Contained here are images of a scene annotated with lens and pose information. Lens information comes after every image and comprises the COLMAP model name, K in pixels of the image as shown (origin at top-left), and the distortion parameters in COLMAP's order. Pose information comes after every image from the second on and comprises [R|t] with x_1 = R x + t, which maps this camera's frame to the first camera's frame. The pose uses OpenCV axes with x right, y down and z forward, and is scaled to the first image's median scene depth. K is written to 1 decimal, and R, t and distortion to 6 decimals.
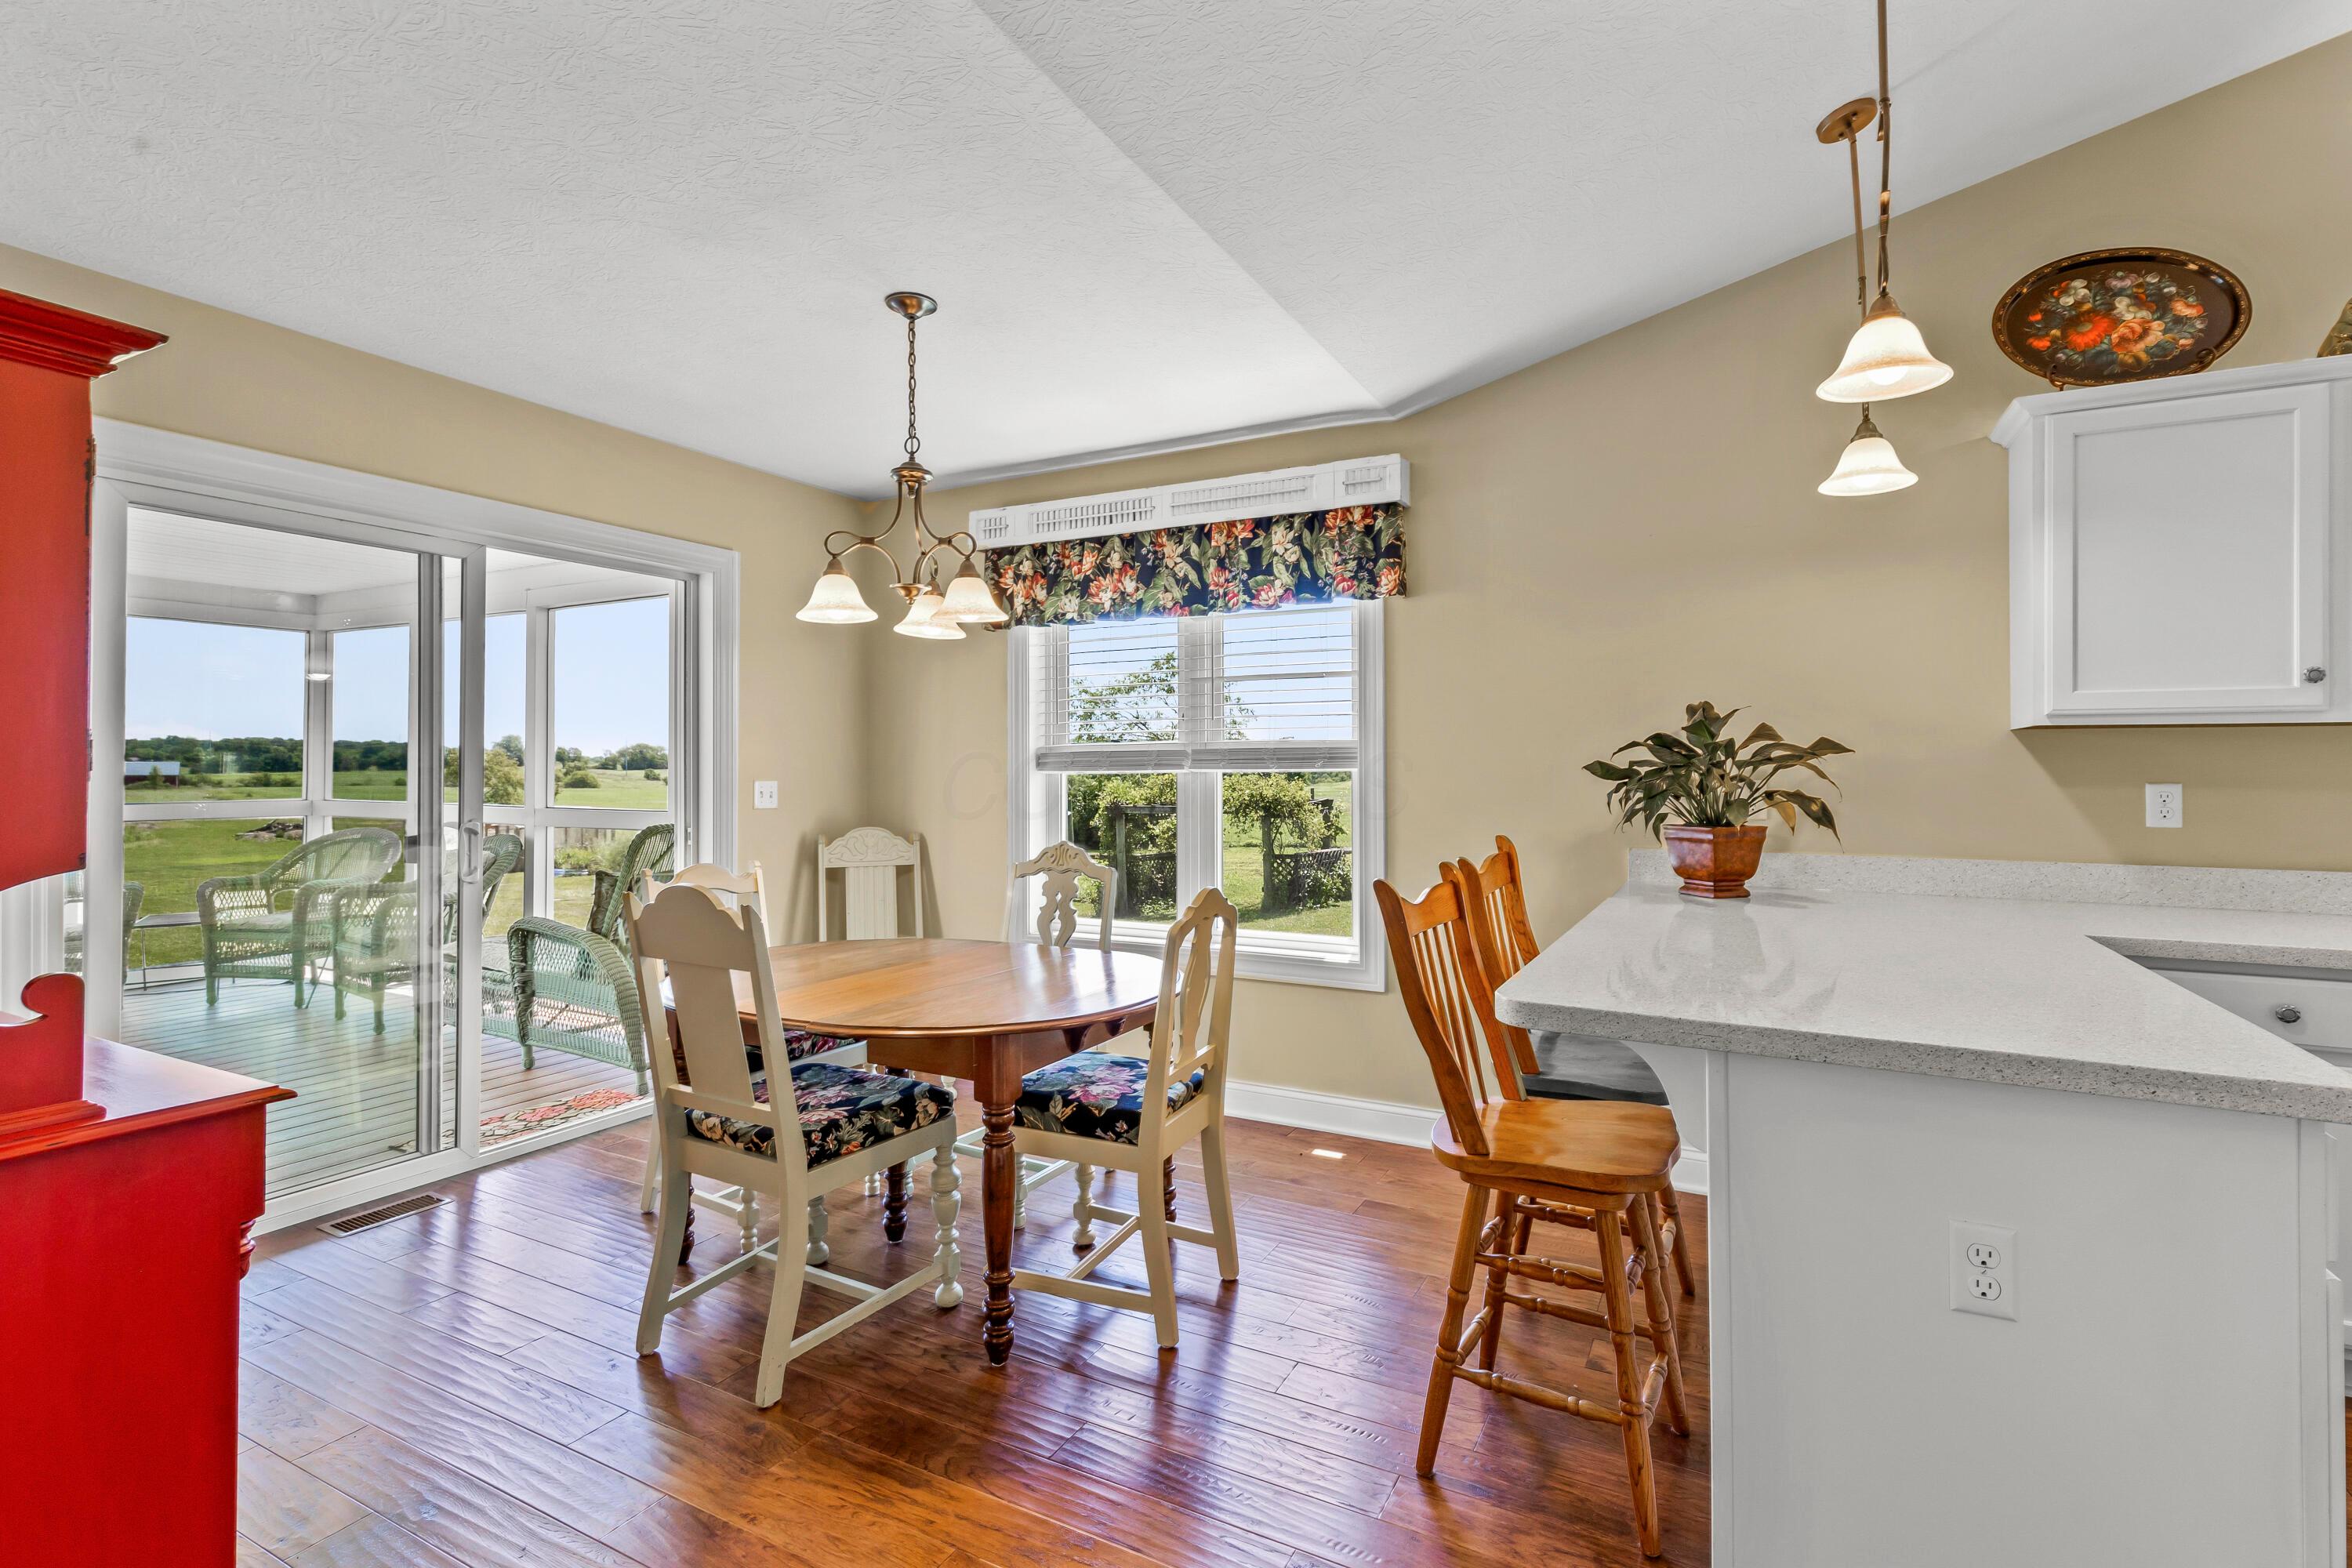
lens RADIAL K [[1098.2, 0, 1176.0], [0, 1098.2, 784.0], [0, 0, 1]] dist [0.007266, 0.000753]
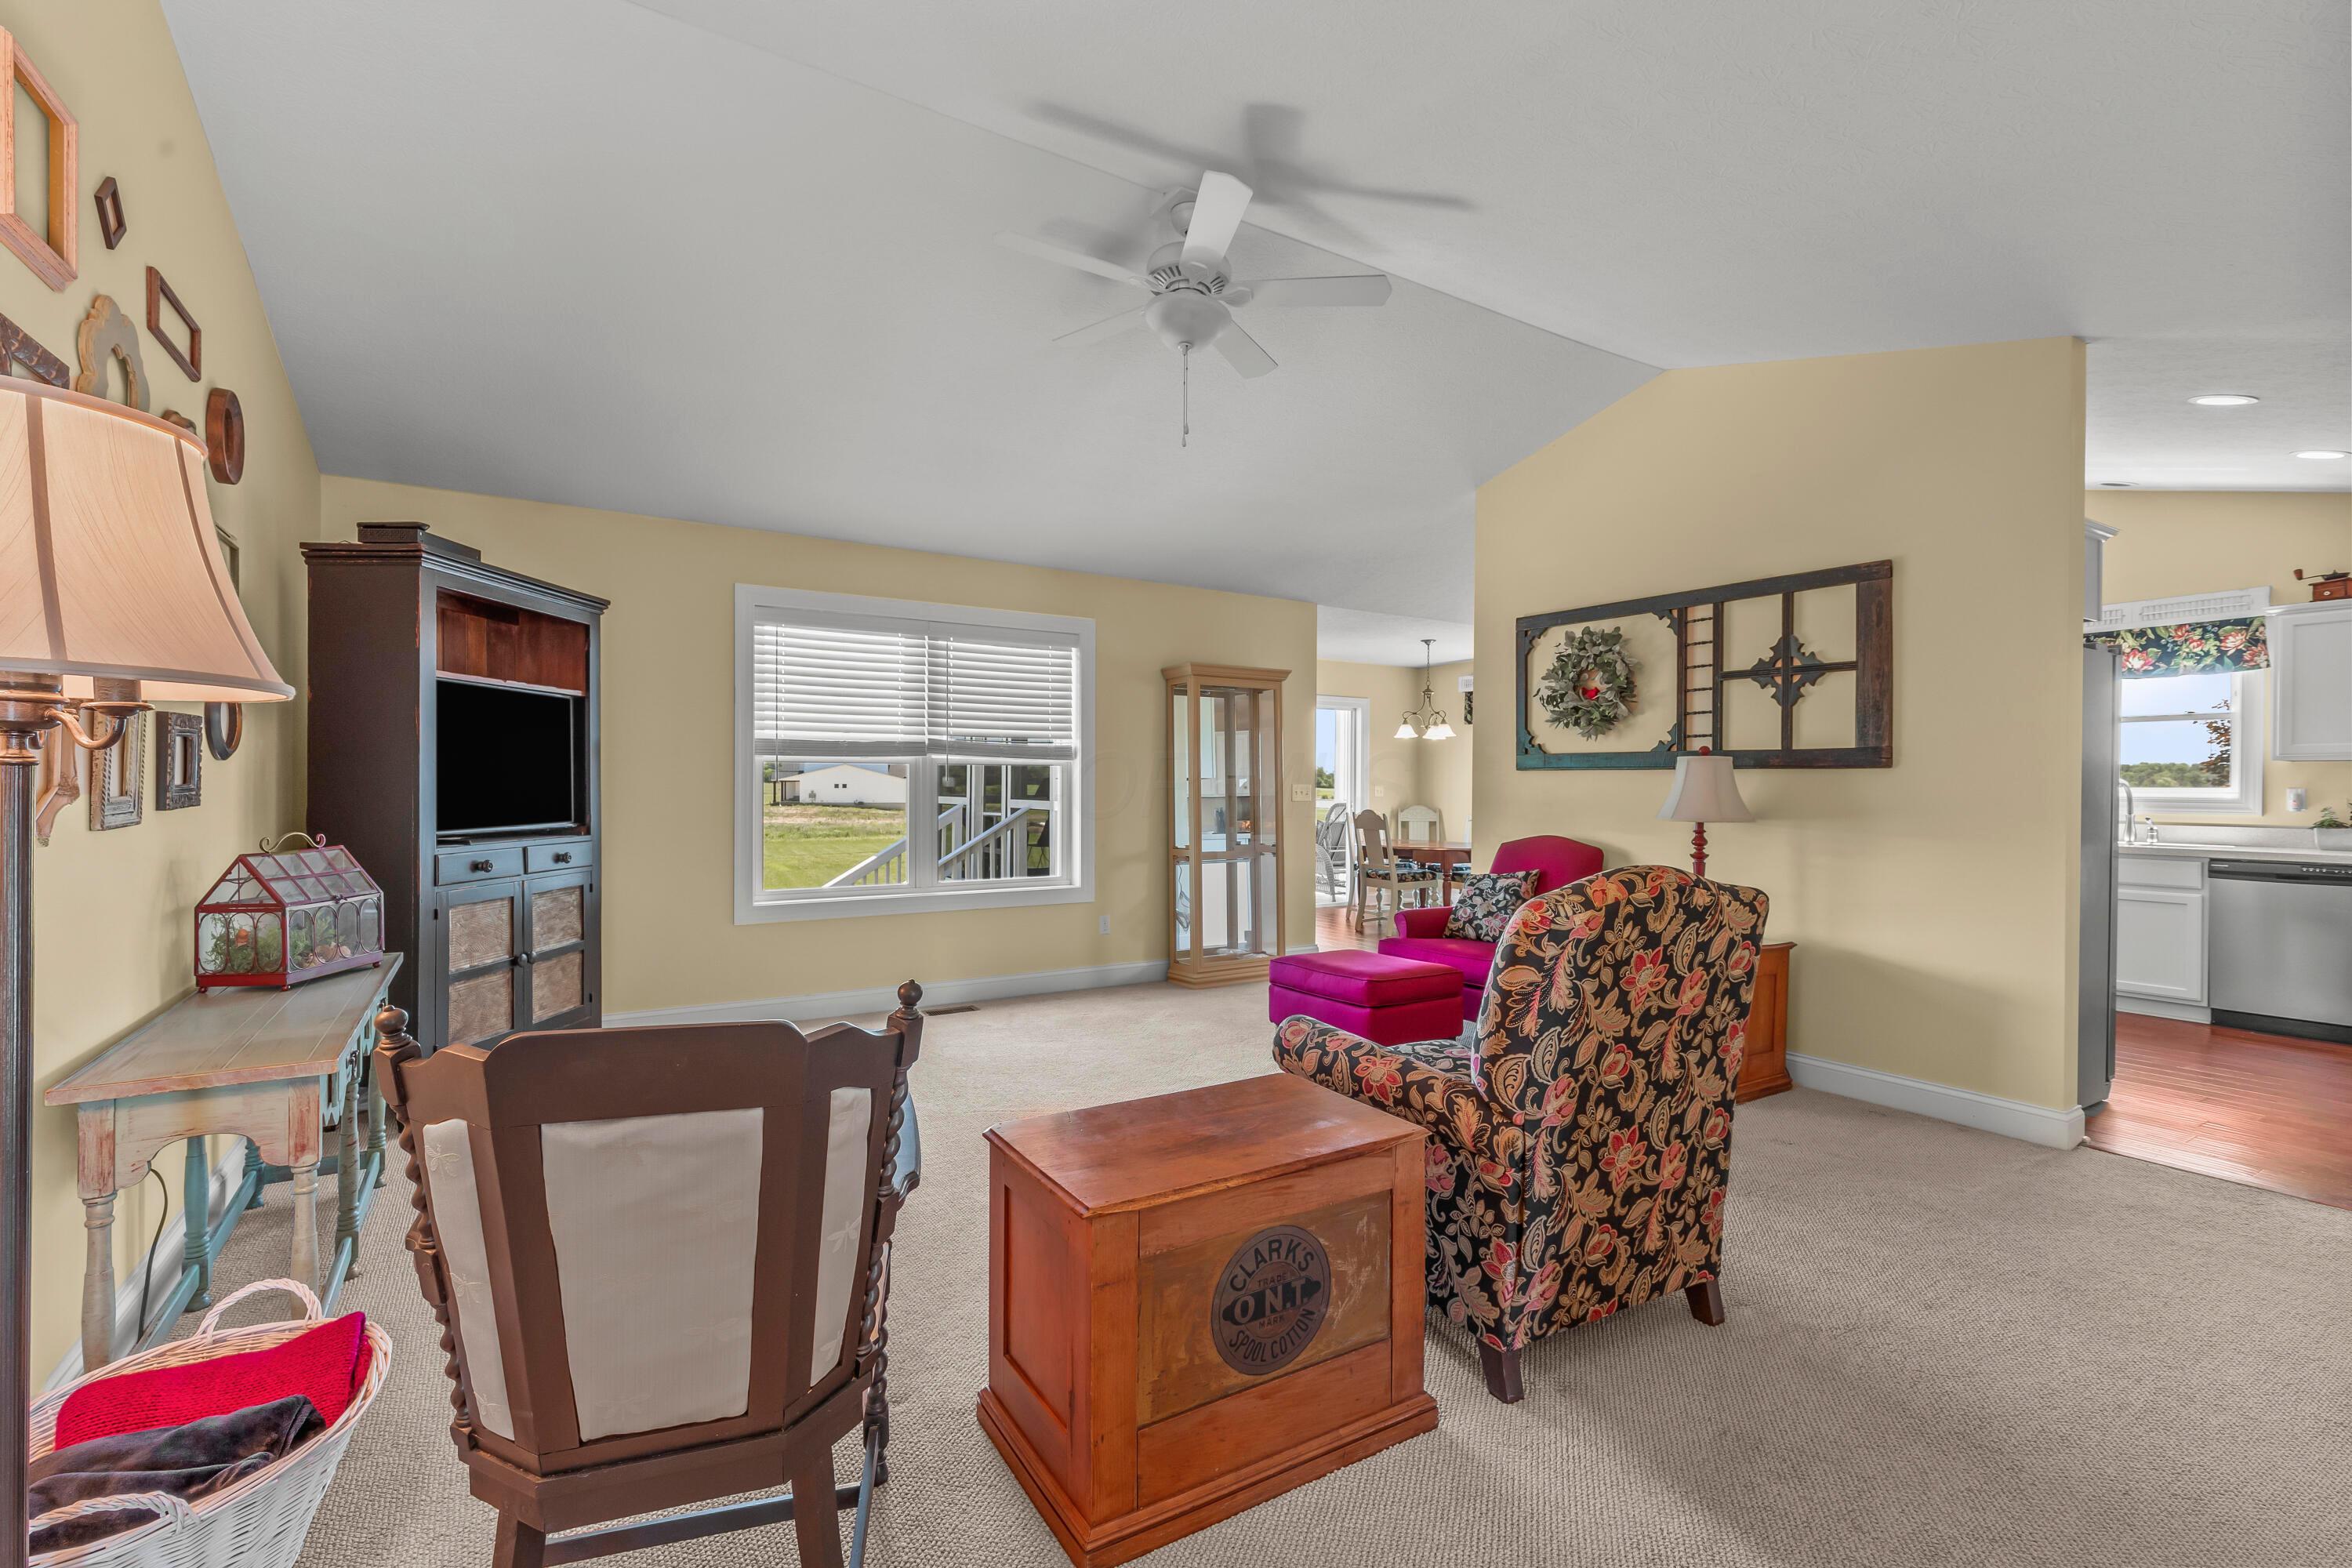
lens RADIAL K [[1061.9, 0, 1176.0], [0, 1061.9, 784.0], [0, 0, 1]] dist [0.010845, 0.000043]
pose [[0.870525, 0.000080, -0.492124, 0.487698], [-0.008699, 0.999846, -0.015224, 0.035004], [0.492047, 0.017534, 0.870392, -1.560827]]
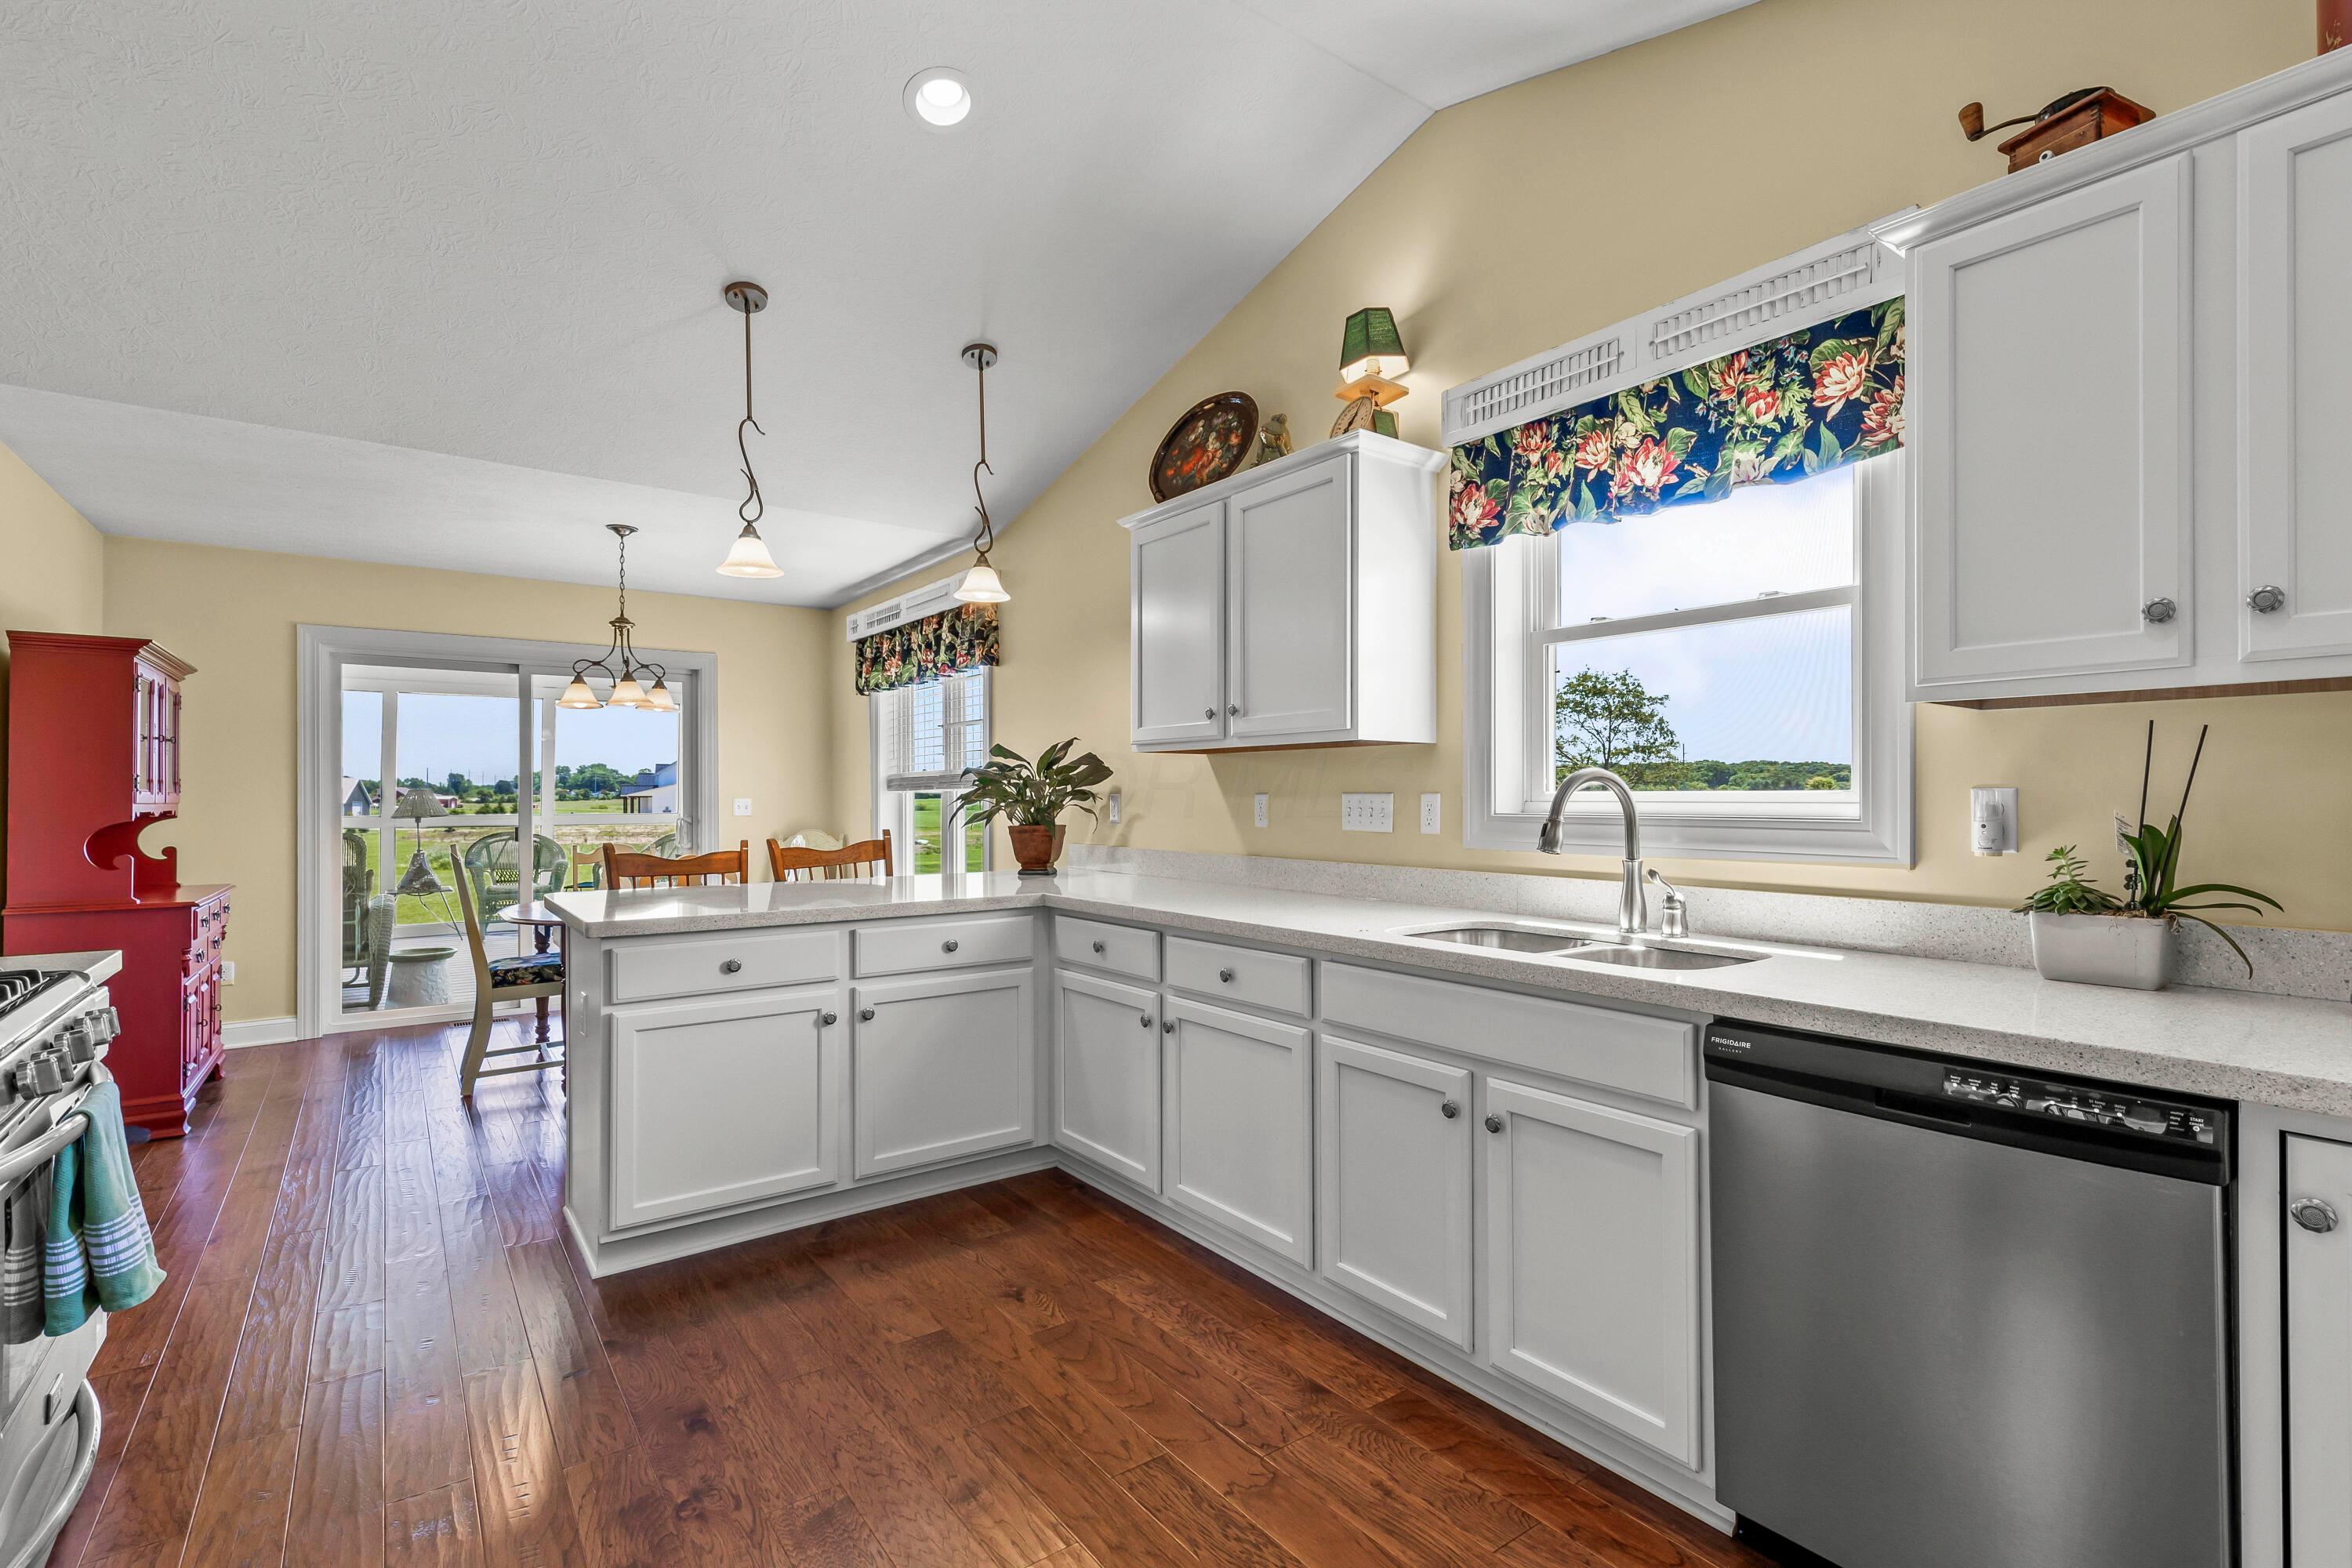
lens RADIAL K [[1098.2, 0, 1176.0], [0, 1098.2, 784.0], [0, 0, 1]] dist [0.007266, 0.000753]
pose [[0.900320, -0.009447, -0.435126, 0.979751], [-0.000867, 0.999723, -0.023500, 0.015156], [0.435227, 0.021535, 0.900063, -0.154722]]
